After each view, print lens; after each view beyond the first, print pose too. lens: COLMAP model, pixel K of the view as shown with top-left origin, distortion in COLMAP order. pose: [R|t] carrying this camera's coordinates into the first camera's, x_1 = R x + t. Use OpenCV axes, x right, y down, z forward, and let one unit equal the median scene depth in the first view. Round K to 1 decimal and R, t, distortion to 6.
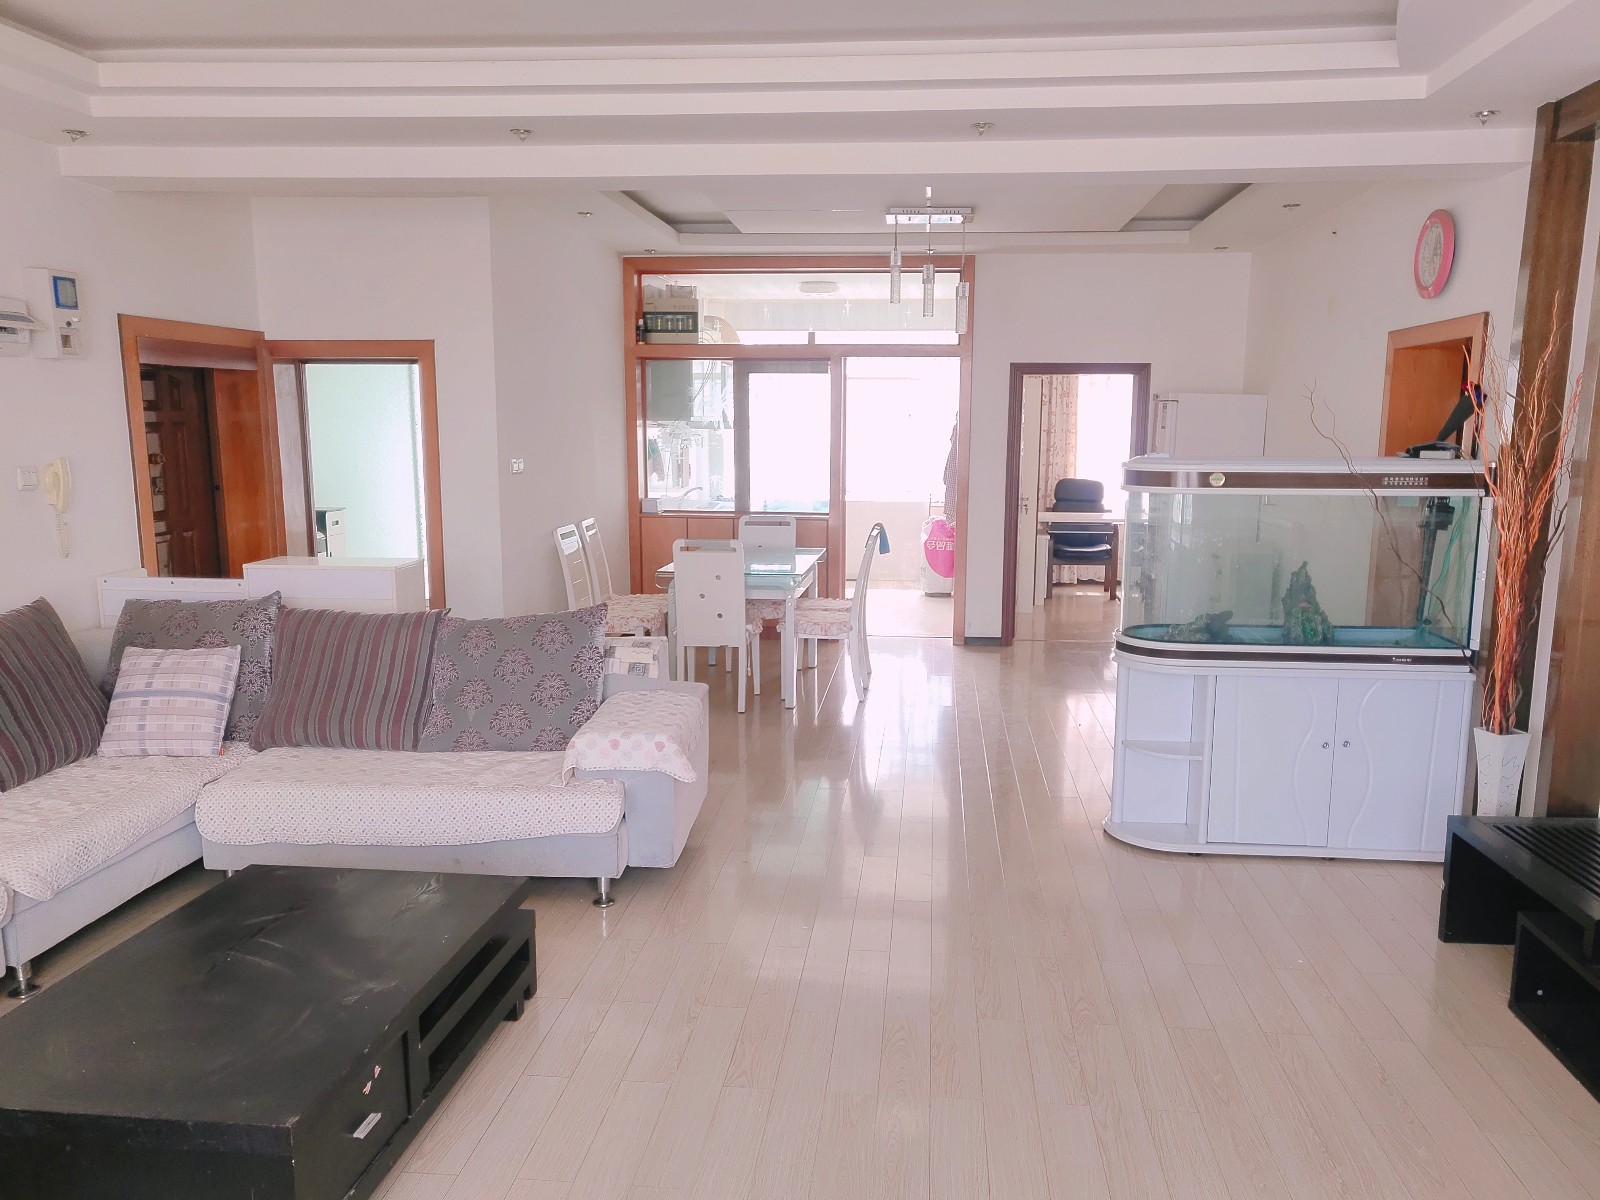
lens RADIAL K [[1234.3, 0, 804.5], [0, 1234.3, 613.7], [0, 0, 1]] dist [0.069266, -0.052886]
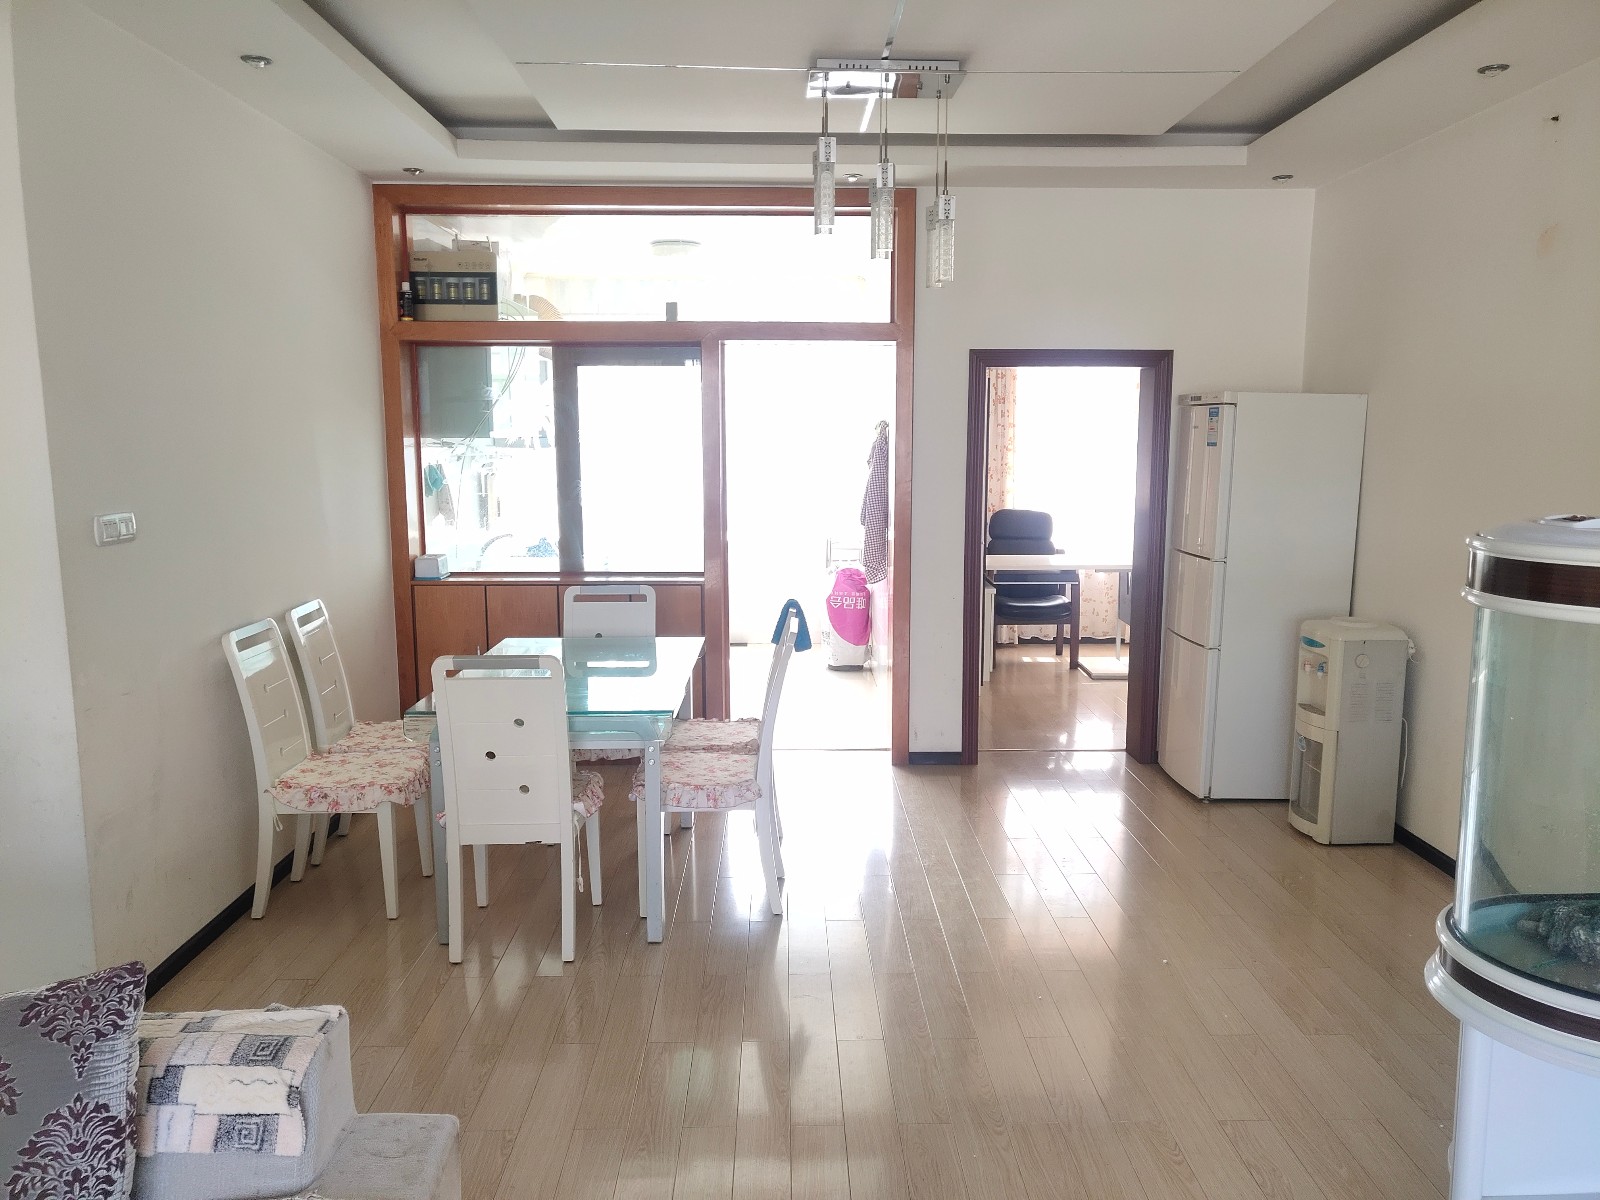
lens RADIAL K [[1213.1, 0, 800.0], [0, 1213.1, 600.0], [0, 0, 1]] dist [-0.003799, -0.003713]
pose [[0.992490, -0.022652, 0.120212, -0.007621], [0.024996, 0.999525, -0.018027, -0.055159], [-0.119747, 0.020896, 0.992585, 0.350789]]
